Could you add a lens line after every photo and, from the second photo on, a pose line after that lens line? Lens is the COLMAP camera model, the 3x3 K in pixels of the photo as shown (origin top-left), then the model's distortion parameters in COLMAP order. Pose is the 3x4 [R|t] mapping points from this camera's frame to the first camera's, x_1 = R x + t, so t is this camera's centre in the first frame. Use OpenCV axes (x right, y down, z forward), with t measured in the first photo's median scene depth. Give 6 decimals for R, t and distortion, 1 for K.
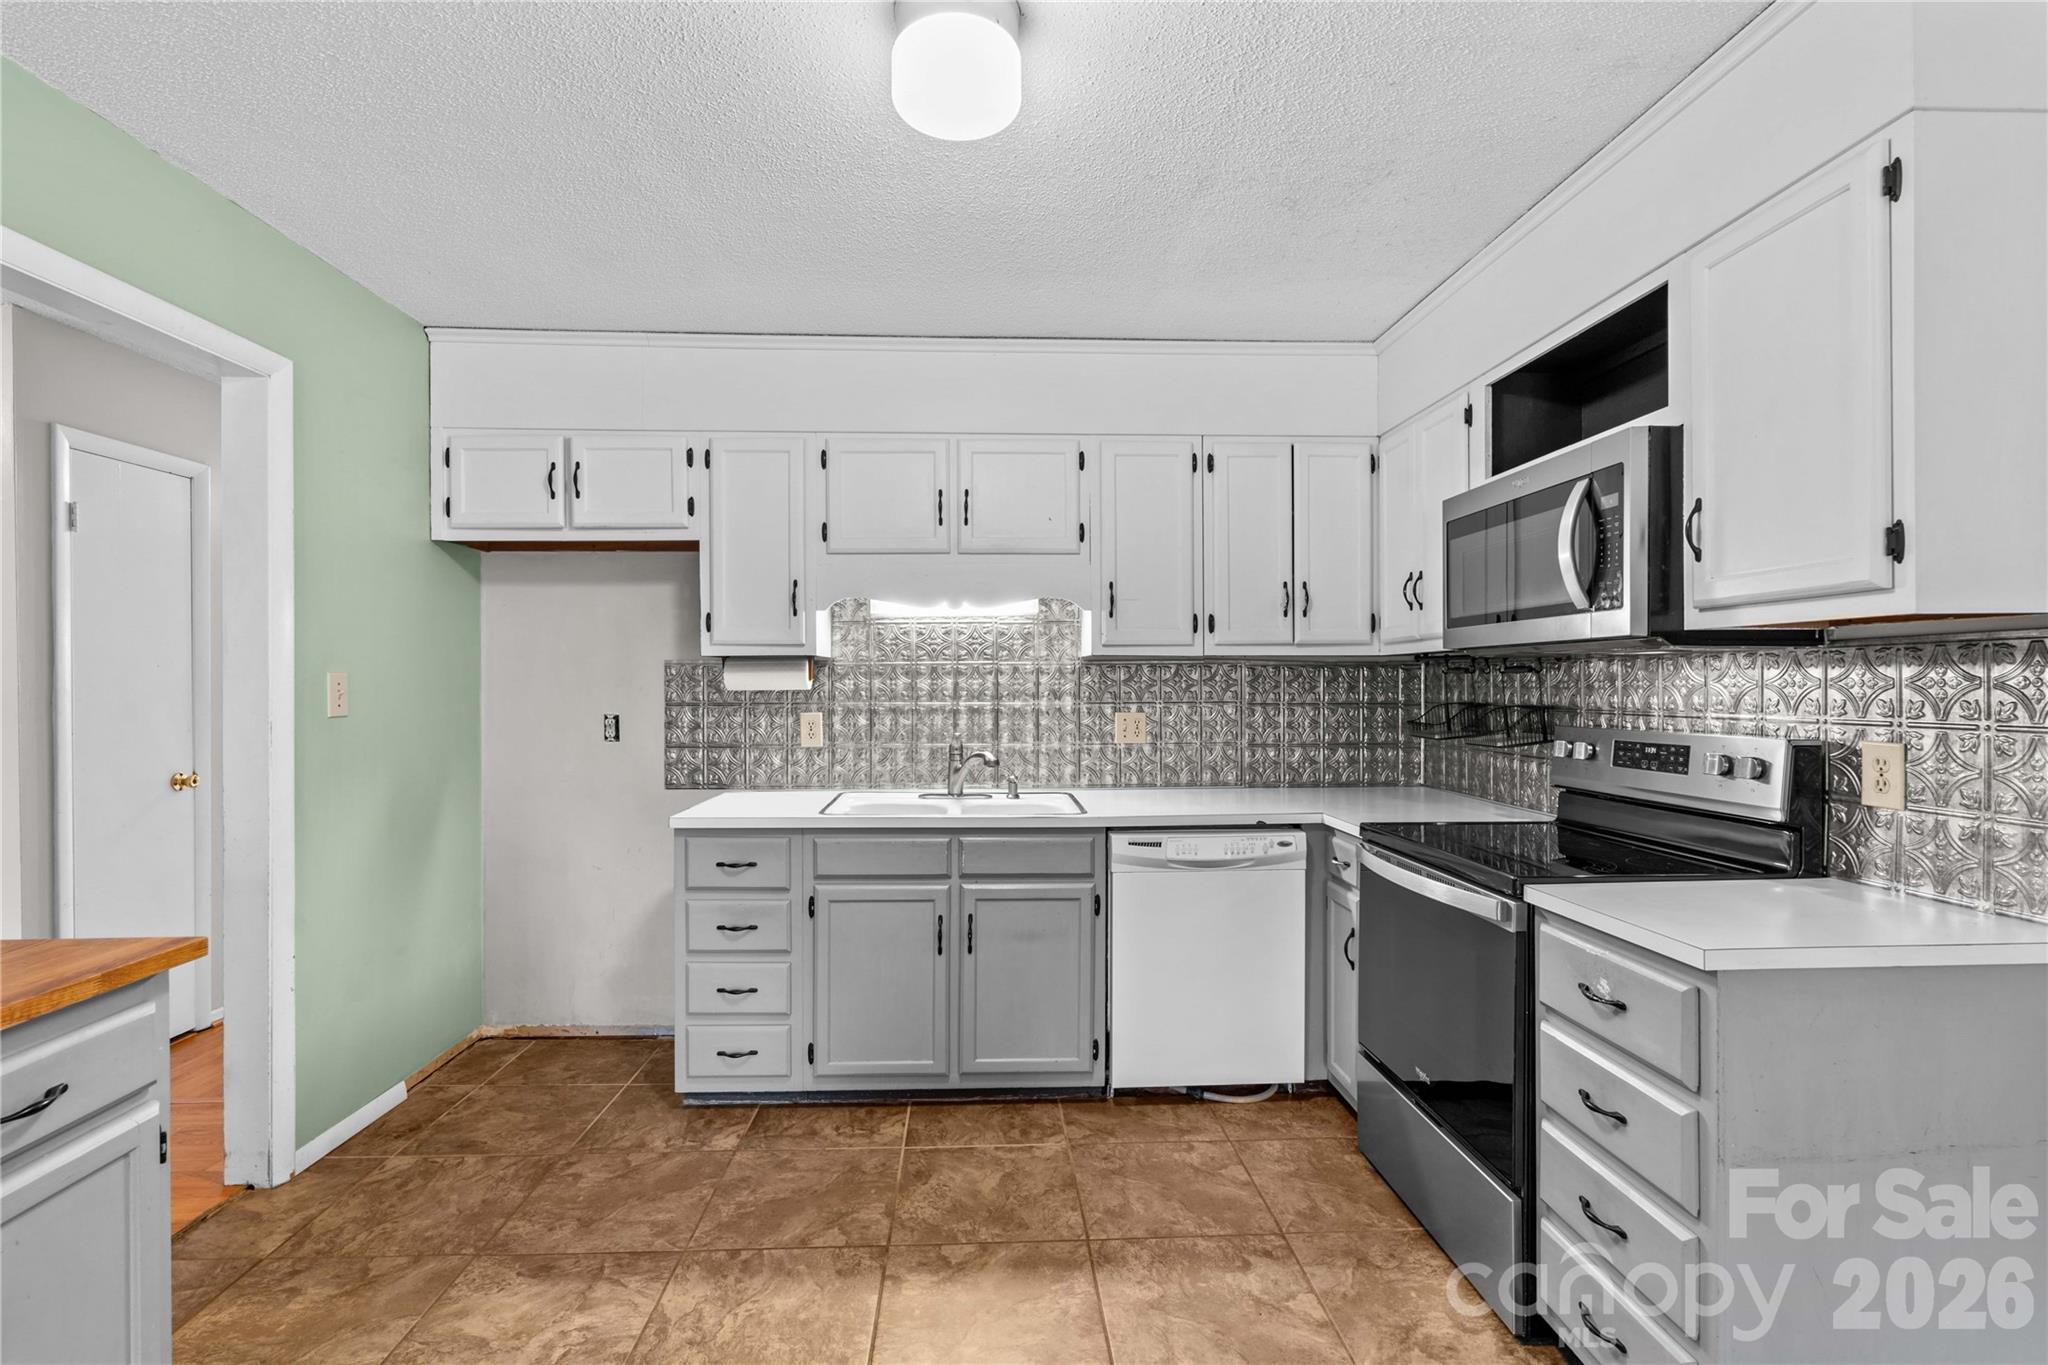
lens RADIAL K [[940.8, 0, 1010.3], [0, 940.8, 684.4], [0, 0, 1]] dist [-0.010250, 0.000743]
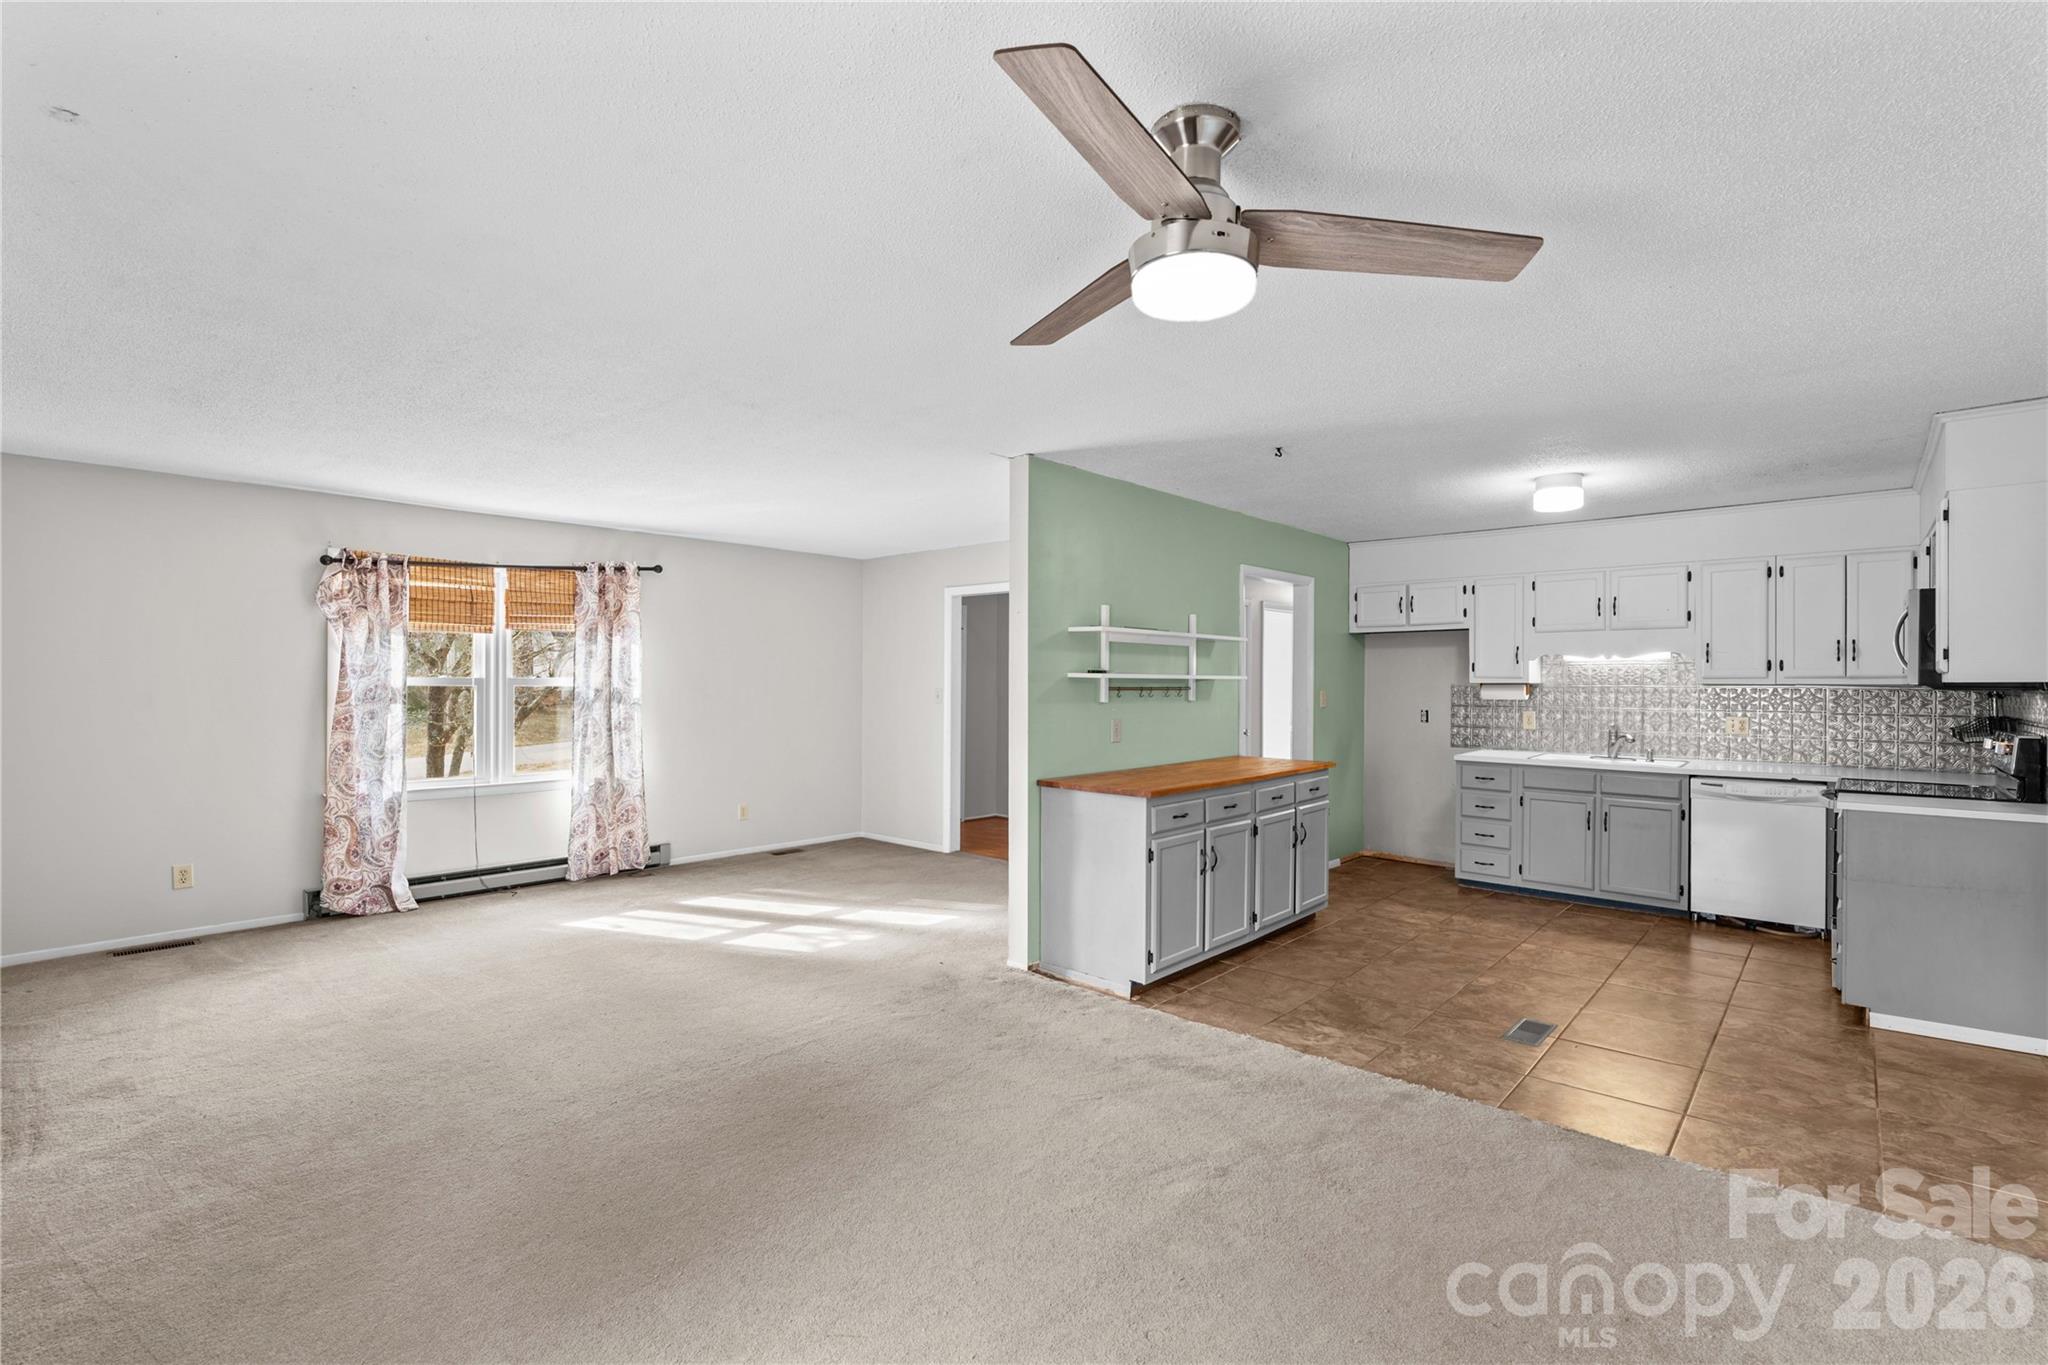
lens RADIAL K [[940.8, 0, 1029.4], [0, 940.8, 683.8], [0, 0, 1]] dist [-0.010250, 0.000743]
pose [[0.723209, 0.007223, -0.690591, 0.440838], [-0.007684, 0.999968, 0.002413, -0.027424], [0.690586, 0.003561, 0.723241, -1.291849]]
